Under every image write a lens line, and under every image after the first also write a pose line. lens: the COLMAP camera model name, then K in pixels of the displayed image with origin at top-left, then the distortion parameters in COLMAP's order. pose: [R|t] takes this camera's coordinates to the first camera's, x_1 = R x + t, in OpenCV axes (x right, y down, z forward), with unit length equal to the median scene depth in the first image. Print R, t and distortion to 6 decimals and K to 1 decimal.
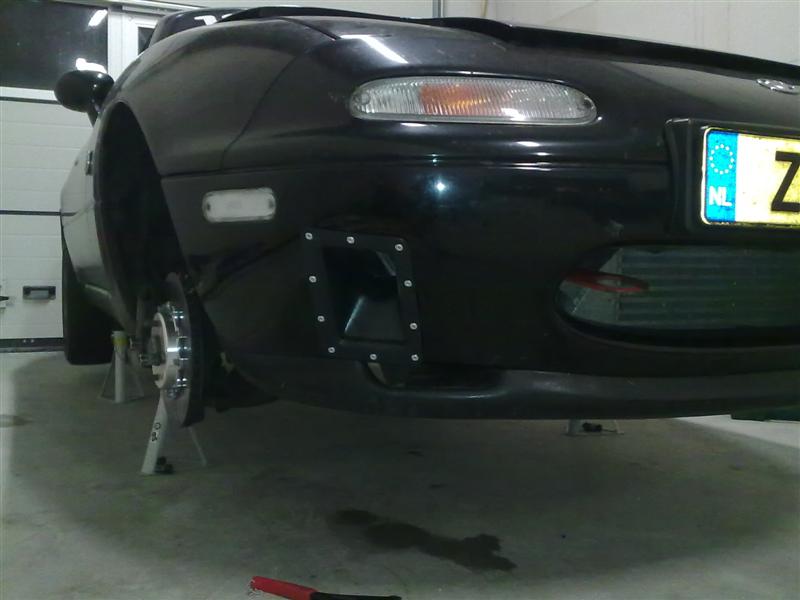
lens RADIAL K [[810.4, 0, 400.0], [0, 810.4, 300.0], [0, 0, 1]] dist [0.062480, -0.171796]
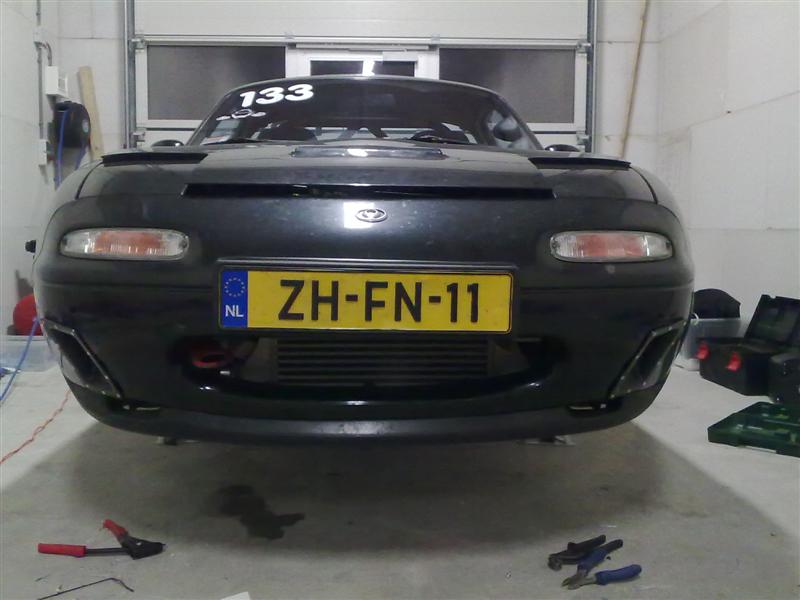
lens RADIAL K [[810.4, 0, 400.0], [0, 810.4, 300.0], [0, 0, 1]] dist [0.062480, -0.171796]
pose [[0.933002, 0.034565, -0.358207, 1.200621], [-0.020819, 0.998894, 0.042162, -0.212501], [0.359268, -0.031880, 0.932690, -0.322565]]
